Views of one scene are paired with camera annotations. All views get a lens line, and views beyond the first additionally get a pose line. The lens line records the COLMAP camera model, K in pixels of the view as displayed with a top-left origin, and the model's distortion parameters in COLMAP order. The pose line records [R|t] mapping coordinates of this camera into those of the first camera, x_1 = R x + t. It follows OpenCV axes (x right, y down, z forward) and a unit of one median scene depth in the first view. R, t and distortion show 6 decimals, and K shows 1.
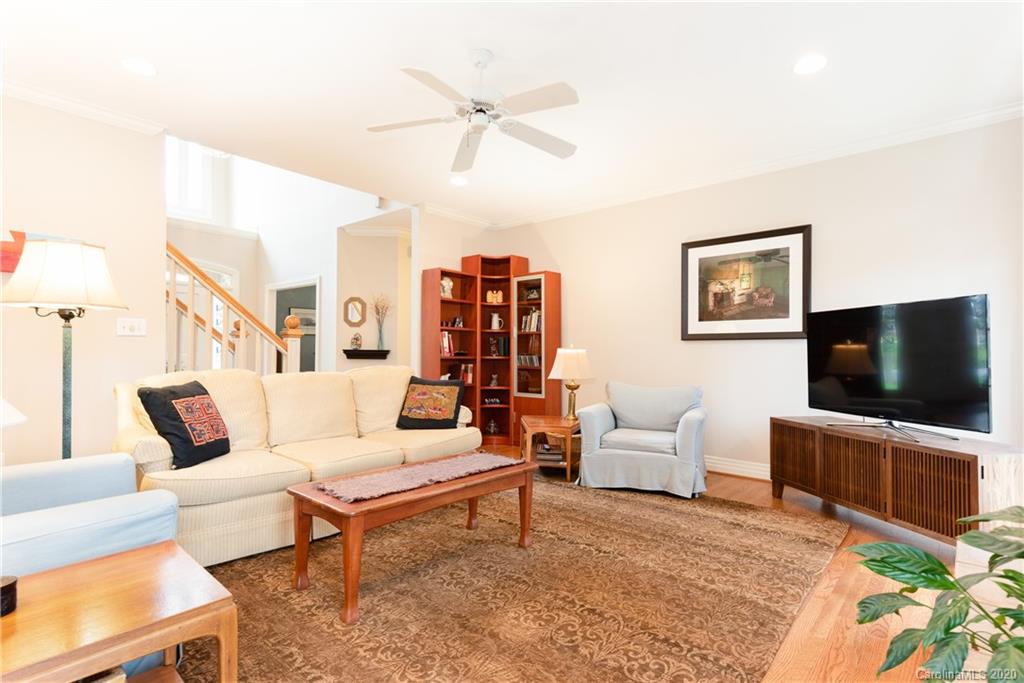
lens RADIAL K [[500.1, 0, 513.0], [0, 500.1, 356.6], [0, 0, 1]] dist [0.015110, 0.000090]
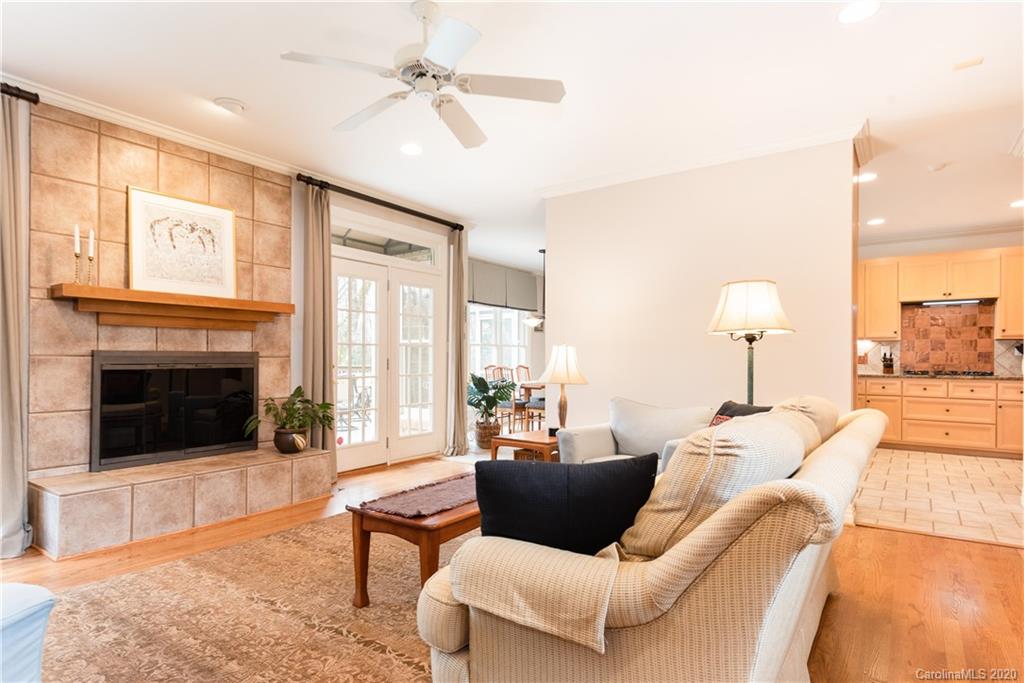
lens RADIAL K [[566.7, 0, 512.2], [0, 566.7, 354.7], [0, 0, 1]] dist [0.022300, -0.000354]
pose [[-0.994402, -0.012859, -0.104874, -0.127705], [-0.012981, 0.999916, 0.000476, -0.031873], [0.104860, 0.001835, -0.994485, 2.119146]]
